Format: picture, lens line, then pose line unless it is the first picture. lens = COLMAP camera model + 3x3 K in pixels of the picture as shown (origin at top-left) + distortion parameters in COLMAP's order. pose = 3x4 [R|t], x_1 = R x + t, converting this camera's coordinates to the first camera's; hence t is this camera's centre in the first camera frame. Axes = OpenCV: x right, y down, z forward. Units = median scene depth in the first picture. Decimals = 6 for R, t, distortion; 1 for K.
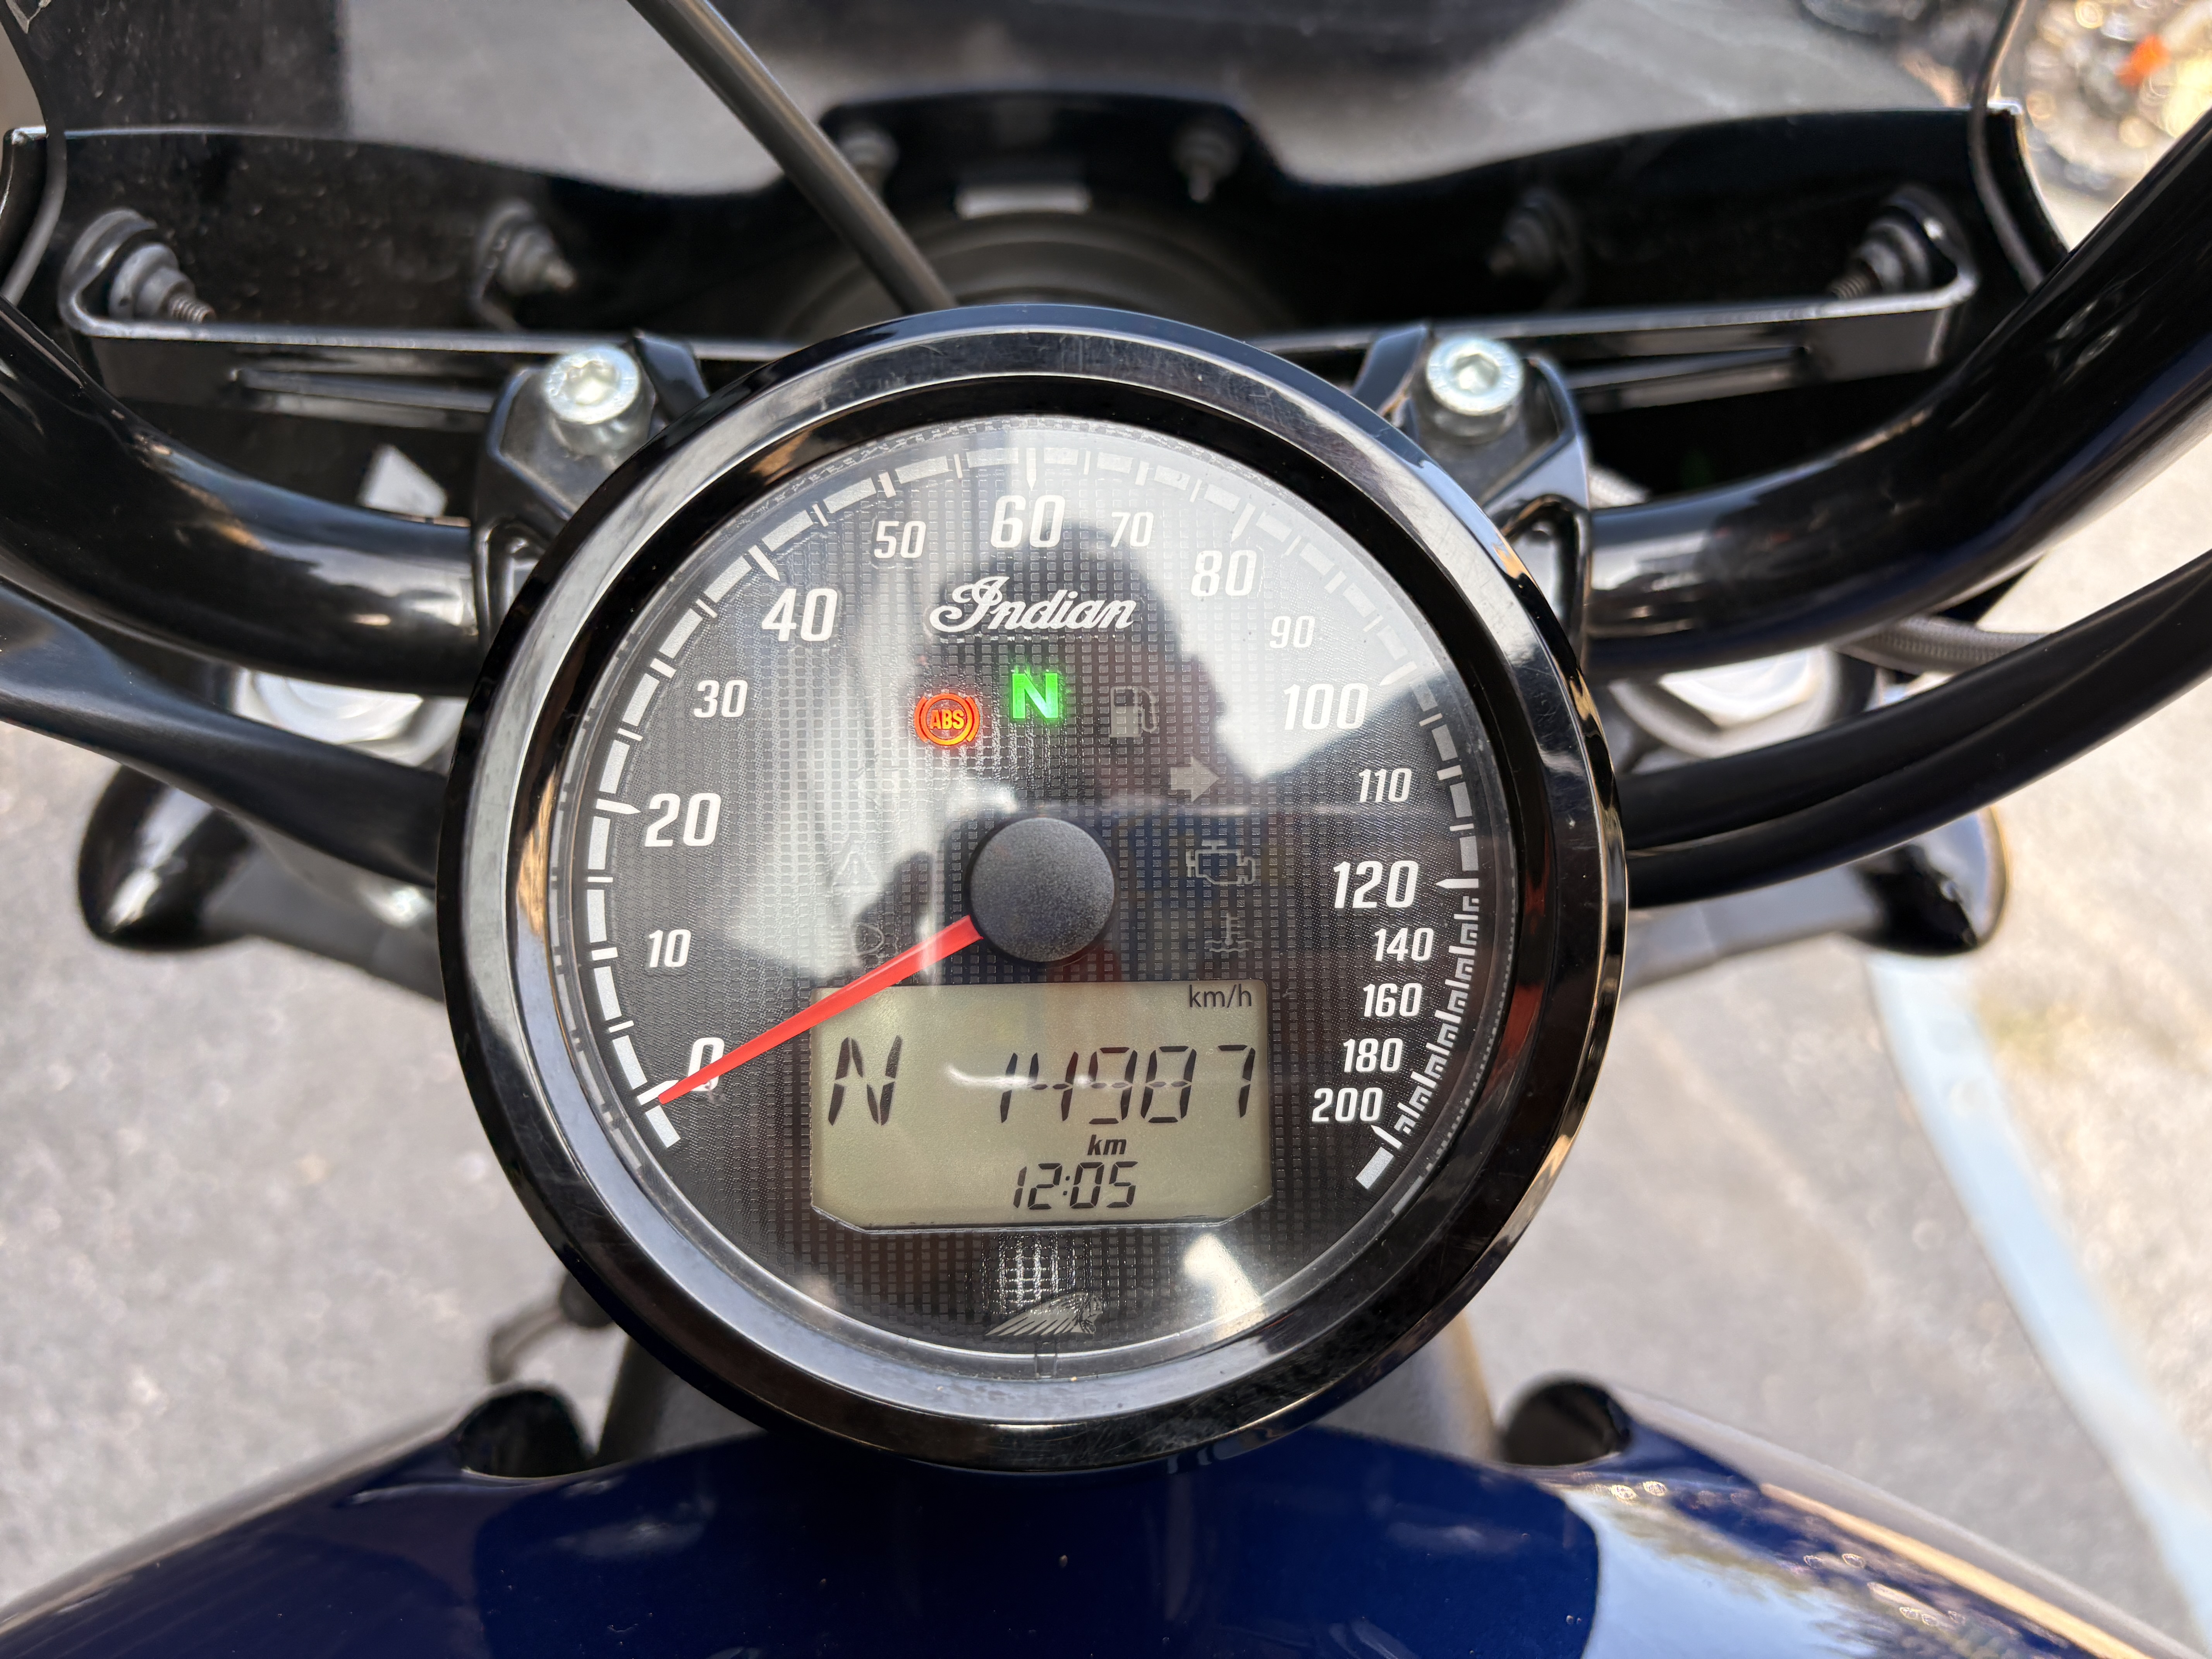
lens RADIAL K [[1656.0, 0, 1092.0], [0, 1656.0, 838.7], [0, 0, 1]] dist [0.032005, -0.042696]
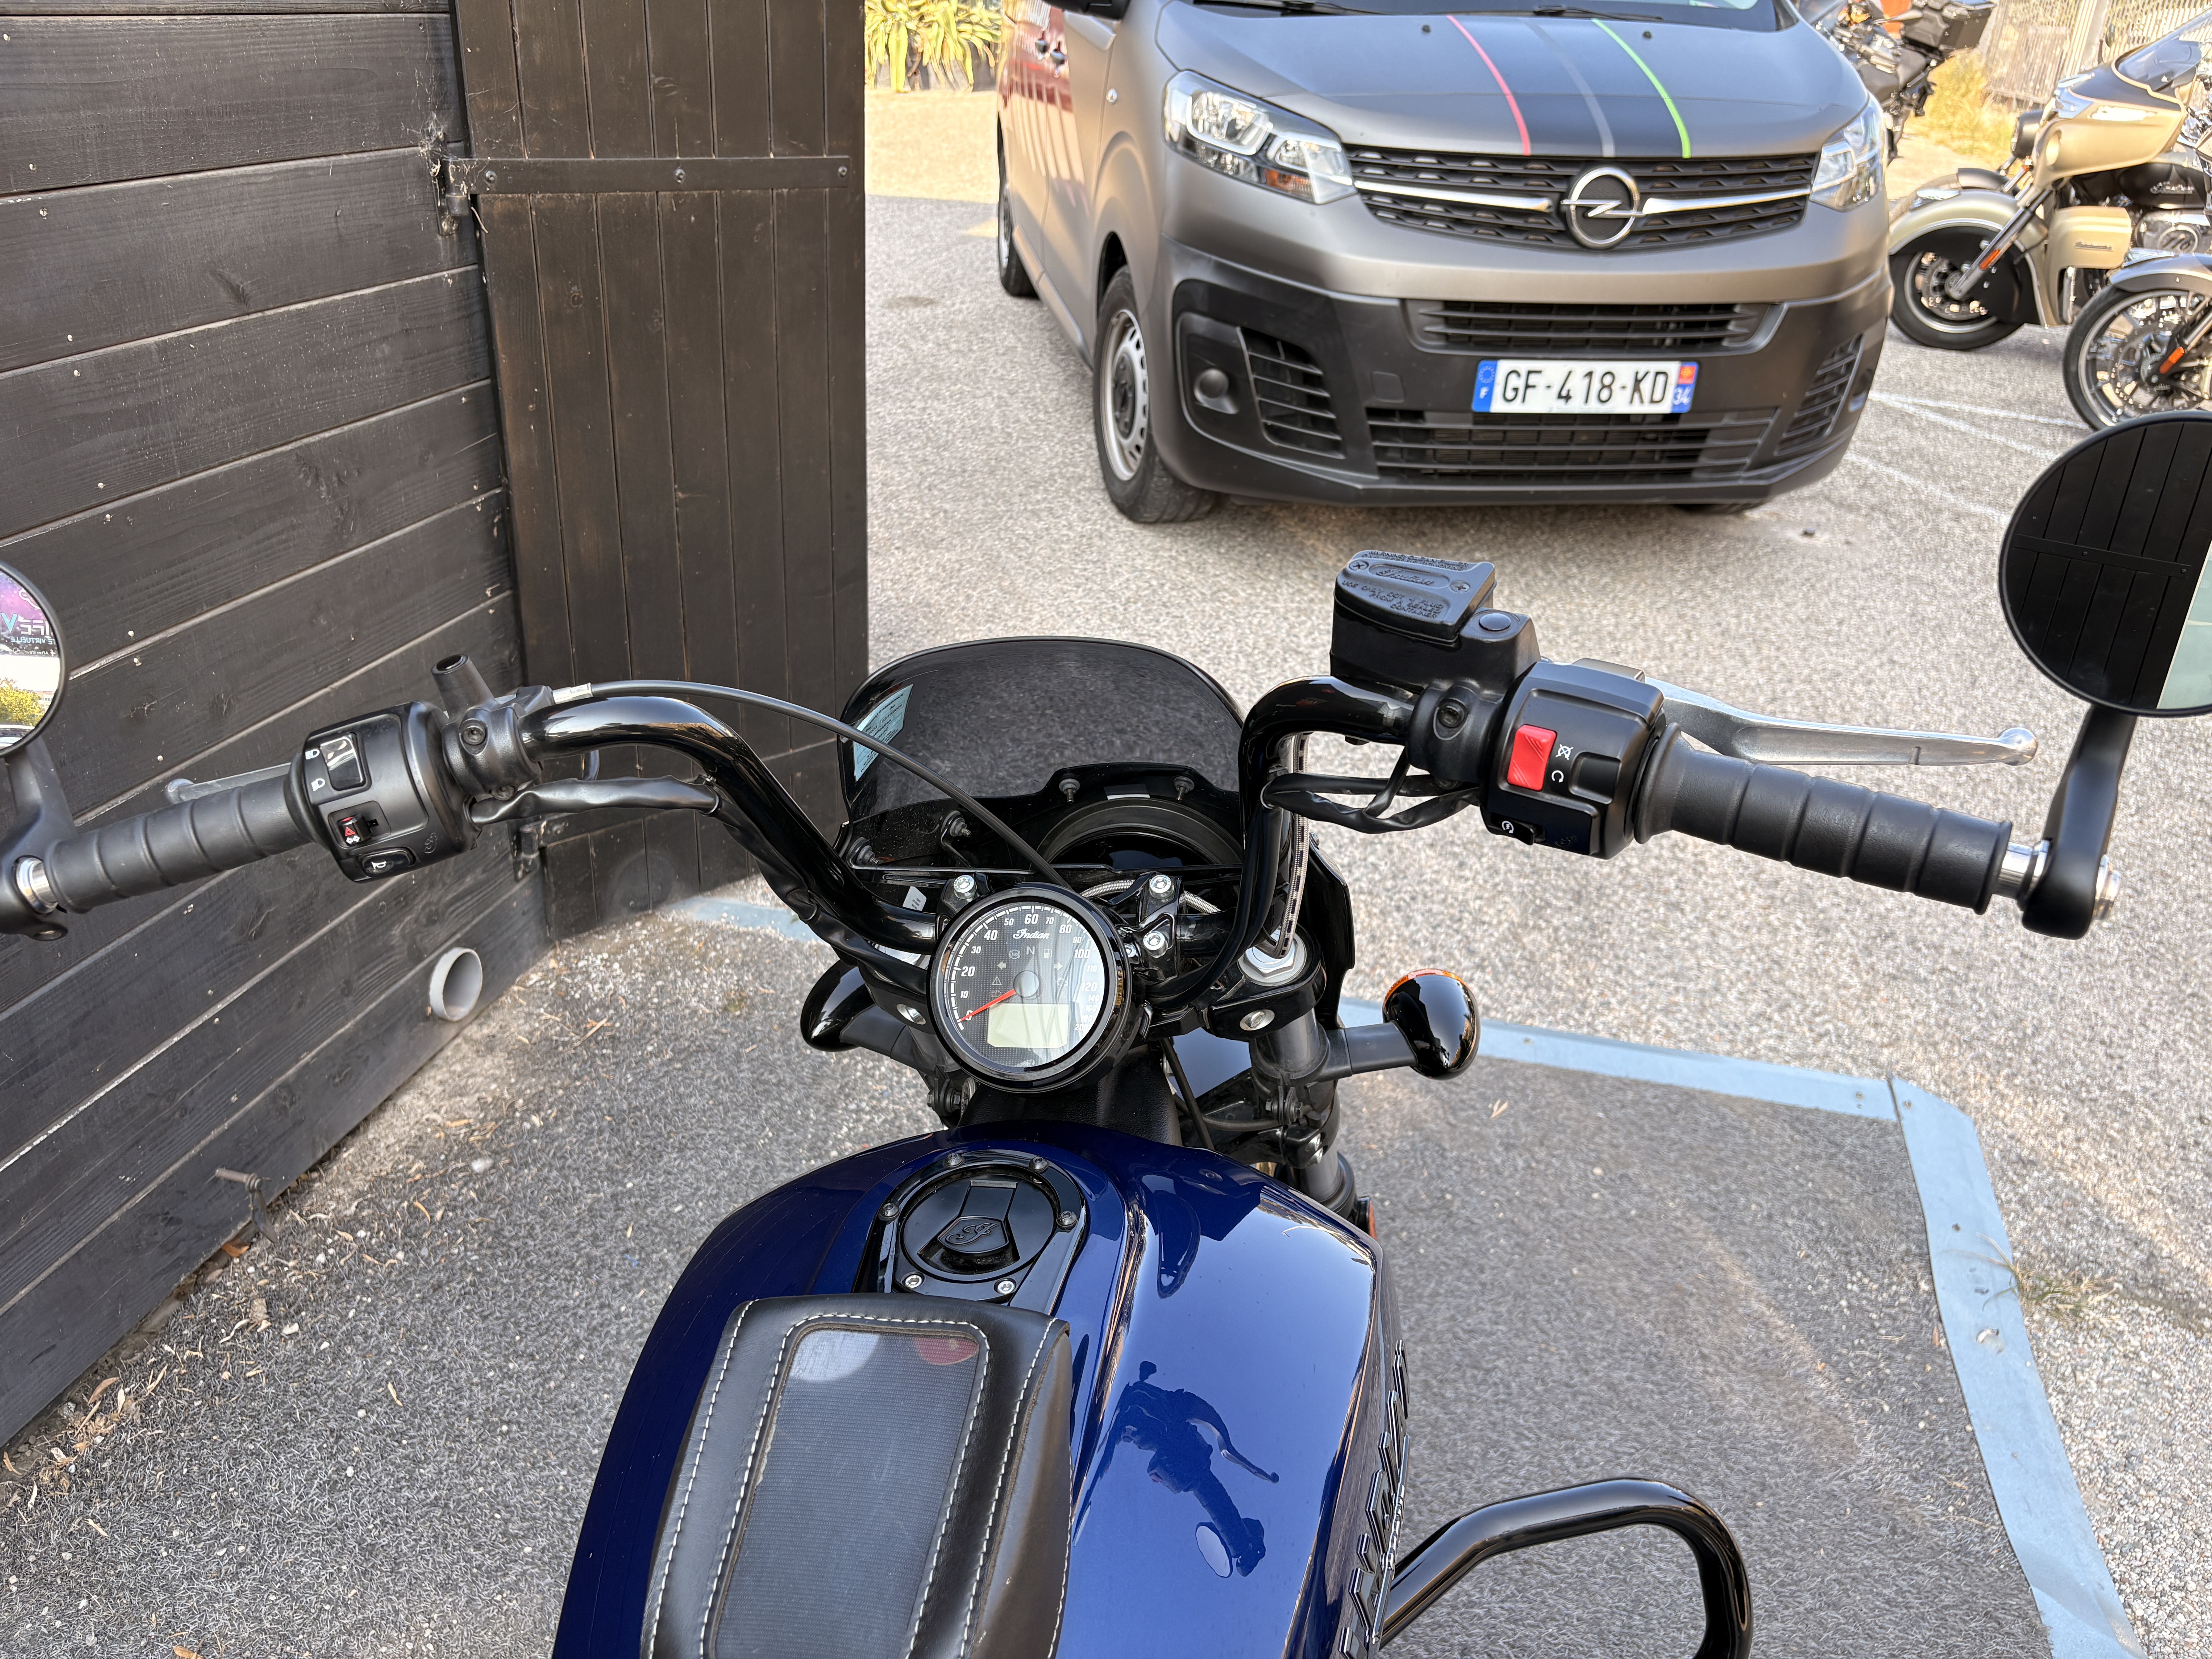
lens RADIAL K [[1656.0, 0, 1109.3], [0, 1656.0, 832.9], [0, 0, 1]] dist [0.032005, -0.042696]
pose [[0.971374, 0.001754, -0.237550, 0.949076], [-0.051015, 0.978183, -0.201386, 0.389573], [0.232014, 0.207740, 0.950270, -2.645512]]
